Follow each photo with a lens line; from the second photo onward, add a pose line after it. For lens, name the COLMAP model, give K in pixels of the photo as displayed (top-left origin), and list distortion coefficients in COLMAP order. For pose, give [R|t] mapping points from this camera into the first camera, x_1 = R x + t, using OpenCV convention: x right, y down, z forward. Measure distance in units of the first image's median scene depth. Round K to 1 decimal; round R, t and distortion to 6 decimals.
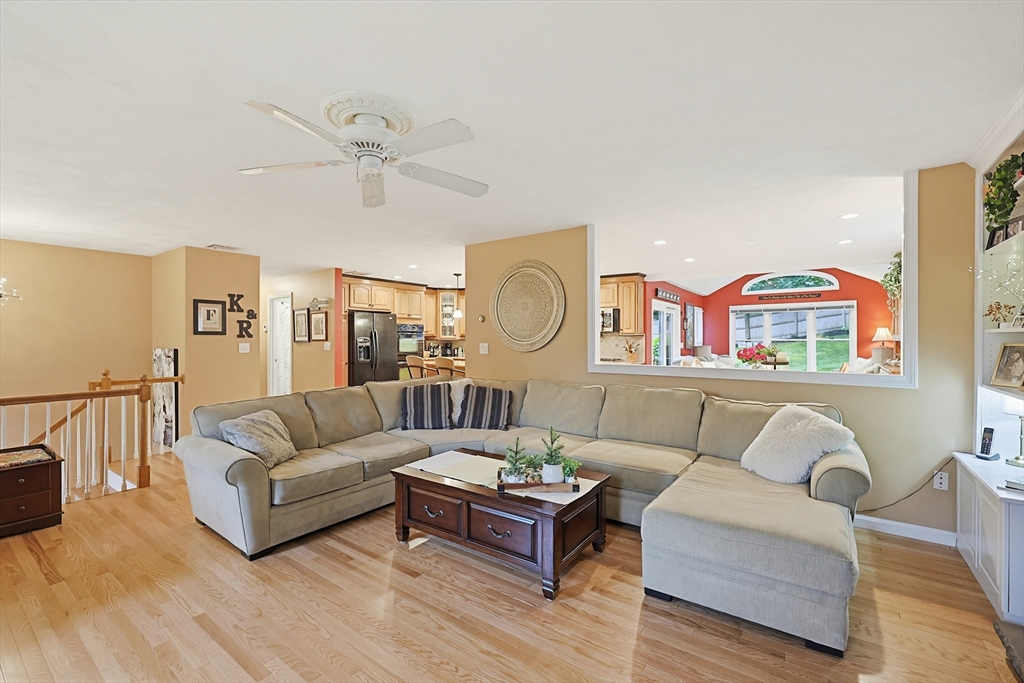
lens RADIAL K [[436.7, 0, 509.3], [0, 436.7, 343.4], [0, 0, 1]] dist [-0.000938, 0.000255]
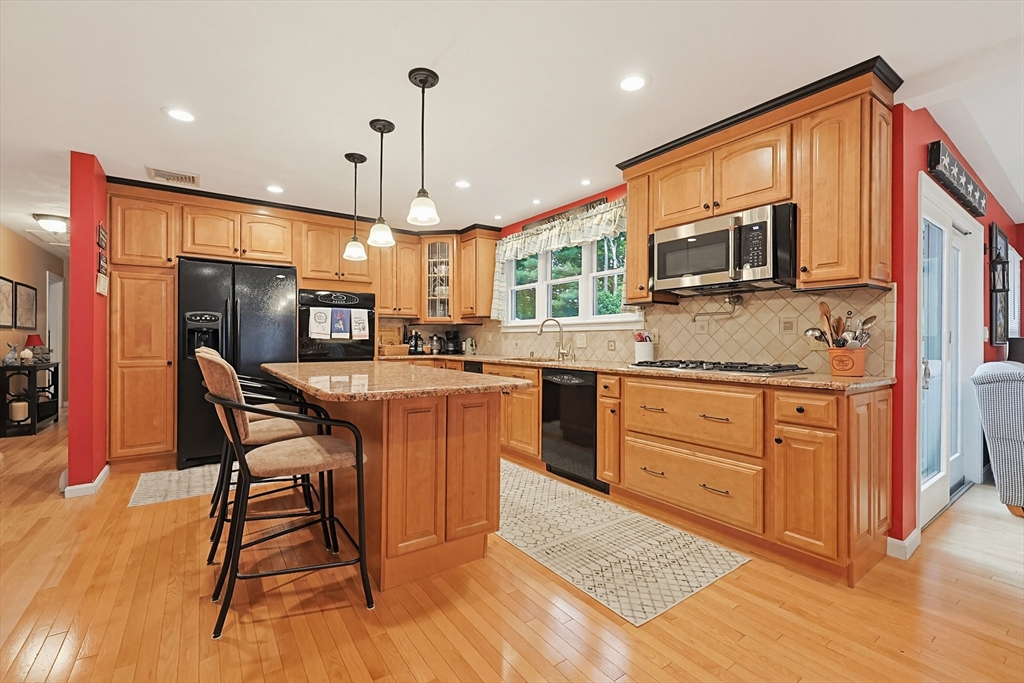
lens RADIAL K [[433.6, 0, 512.0], [0, 433.6, 341.5], [0, 0, 1]] dist [-0.000371, -0.000514]
pose [[0.946650, 0.005127, -0.322222, 0.157329], [-0.008006, 0.999939, -0.007611, 0.021719], [0.322164, 0.009784, 0.946633, 0.632252]]
